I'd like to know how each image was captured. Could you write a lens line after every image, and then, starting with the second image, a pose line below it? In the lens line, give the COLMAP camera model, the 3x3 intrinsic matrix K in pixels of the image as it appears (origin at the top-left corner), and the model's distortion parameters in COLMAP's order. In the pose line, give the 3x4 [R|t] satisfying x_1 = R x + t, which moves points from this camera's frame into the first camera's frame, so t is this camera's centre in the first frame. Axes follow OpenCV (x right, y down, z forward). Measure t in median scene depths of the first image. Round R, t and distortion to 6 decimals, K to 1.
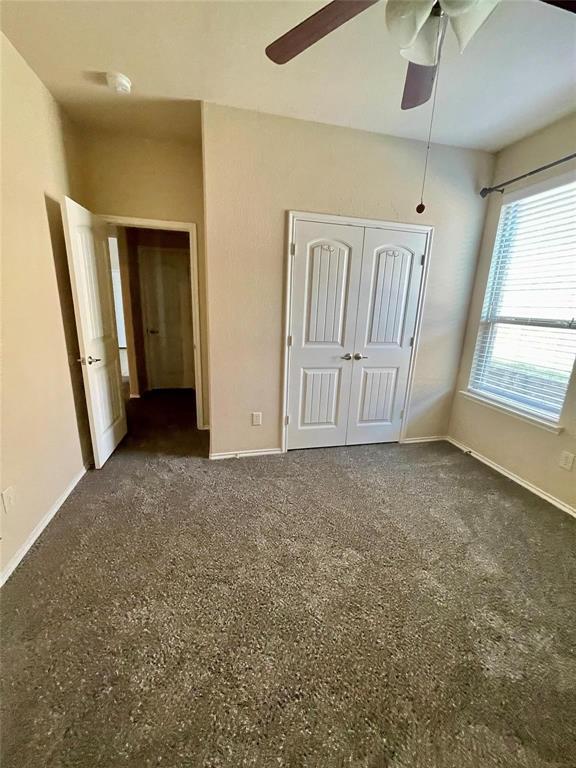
lens RADIAL K [[309.9, 0, 293.5], [0, 309.9, 386.5], [0, 0, 1]] dist [-0.003367, -0.000148]
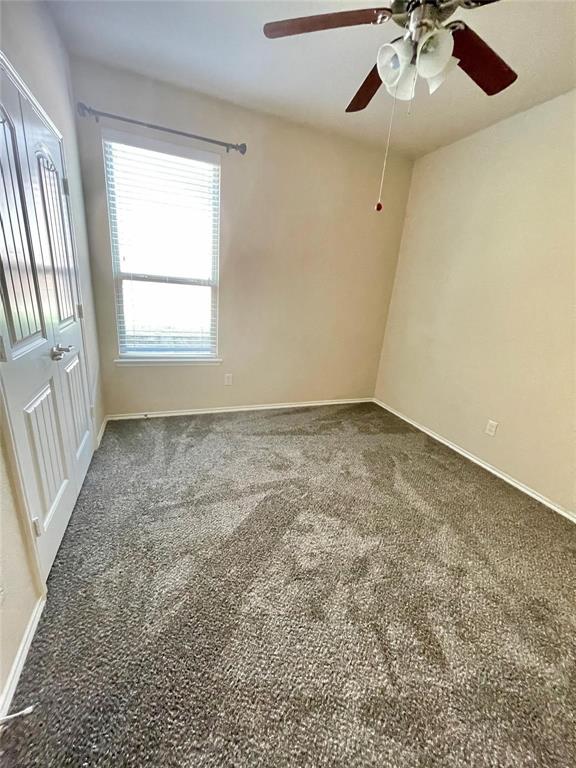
lens RADIAL K [[309.9, 0, 286.9], [0, 309.9, 383.6], [0, 0, 1]] dist [-0.003367, -0.000148]
pose [[-0.117873, -0.349144, 0.929626, -0.424628], [0.175015, 0.914194, 0.365539, -0.189392], [-0.977484, 0.205785, -0.046653, 0.678331]]
